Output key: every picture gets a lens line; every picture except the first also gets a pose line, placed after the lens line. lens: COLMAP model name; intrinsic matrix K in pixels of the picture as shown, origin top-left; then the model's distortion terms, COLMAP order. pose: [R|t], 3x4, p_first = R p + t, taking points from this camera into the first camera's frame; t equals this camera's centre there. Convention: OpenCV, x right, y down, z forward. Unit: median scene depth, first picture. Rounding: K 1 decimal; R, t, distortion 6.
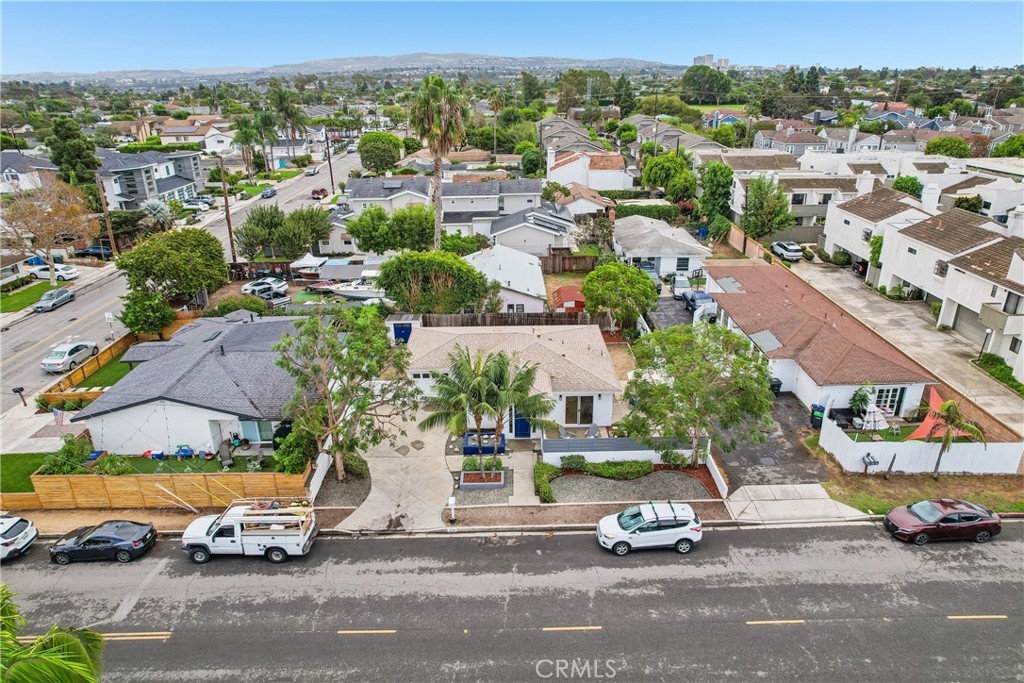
lens RADIAL K [[651.6, 0, 516.4], [0, 651.6, 340.8], [0, 0, 1]] dist [-0.058108, 0.048363]
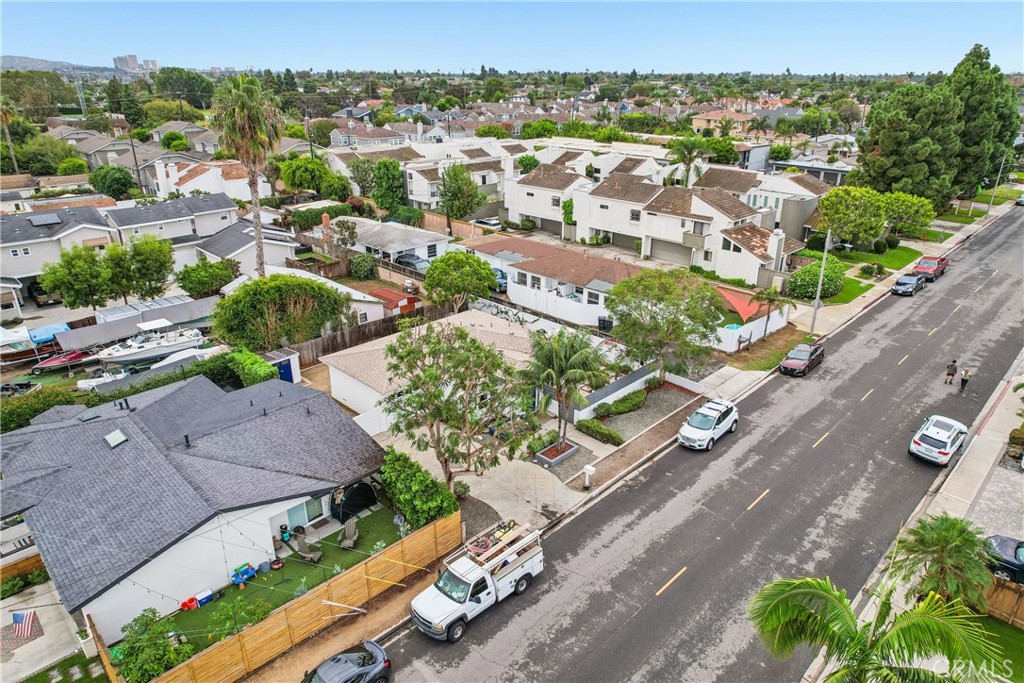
lens RADIAL K [[651.6, 0, 514.2], [0, 651.6, 342.3], [0, 0, 1]] dist [-0.058108, 0.048363]
pose [[0.716799, -0.257795, 0.647874, -0.490478], [0.258855, 0.961129, 0.096049, -0.052411], [-0.647451, 0.098858, 0.755668, 0.147038]]
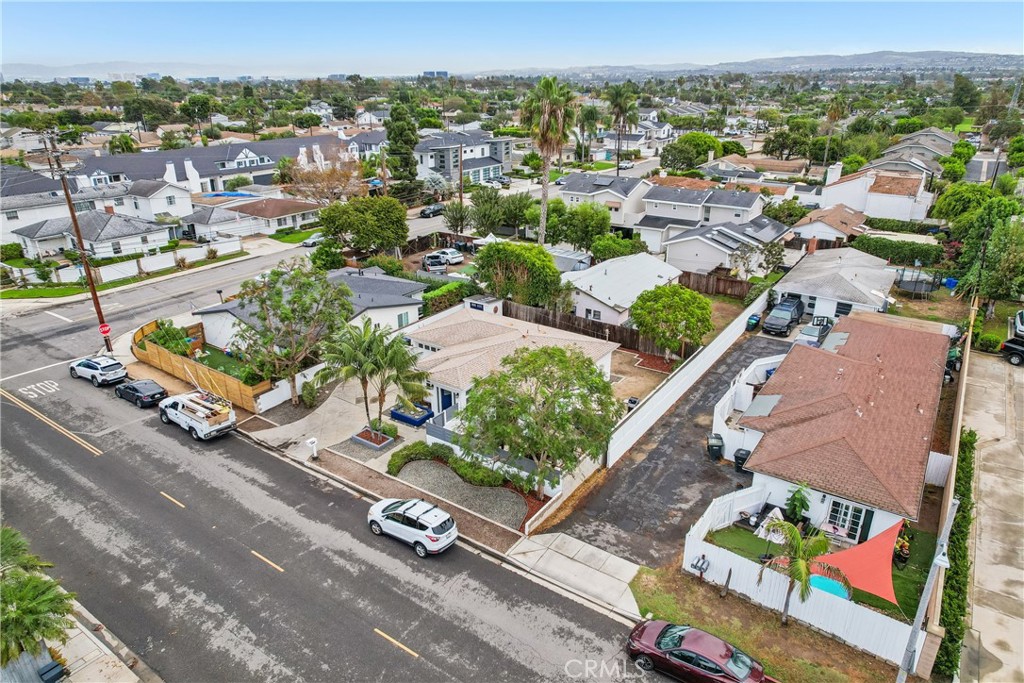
lens RADIAL K [[651.6, 0, 517.2], [0, 651.6, 339.6], [0, 0, 1]] dist [-0.058108, 0.048363]
pose [[0.815547, 0.227448, -0.532118, 0.465096], [-0.227083, 0.971551, 0.067240, -0.055647], [0.532274, 0.065997, 0.843996, 0.116500]]
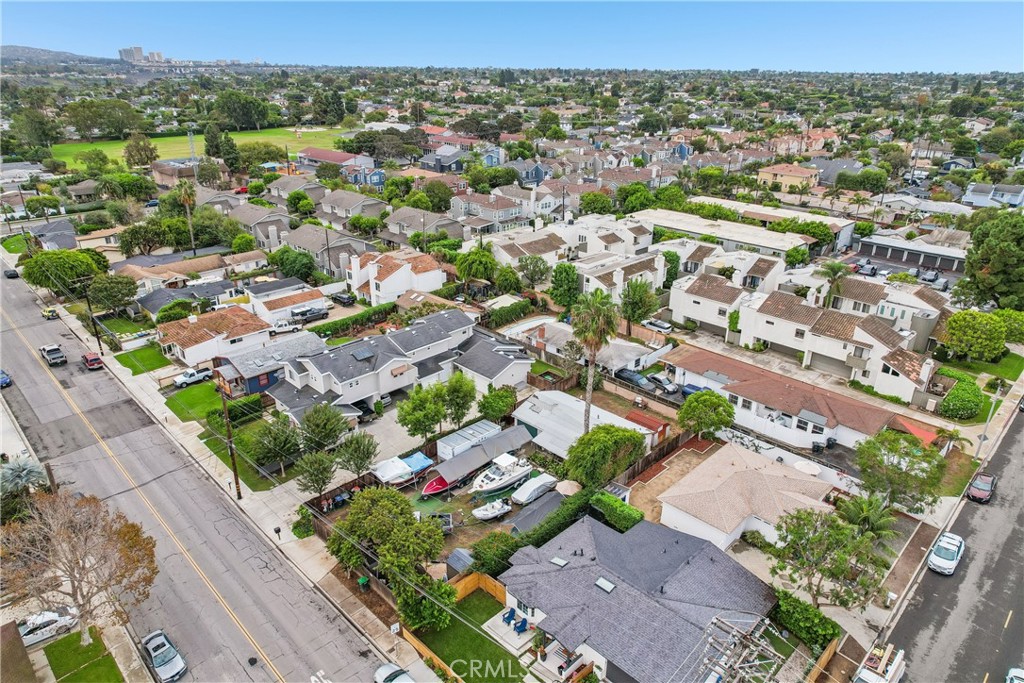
lens RADIAL K [[651.6, 0, 515.1], [0, 651.6, 345.2], [0, 0, 1]] dist [-0.058108, 0.048363]
pose [[0.718184, -0.263254, 0.644134, -0.985357], [0.252845, 0.961130, 0.110896, -0.464032], [-0.648291, 0.083222, 0.756831, 0.199729]]
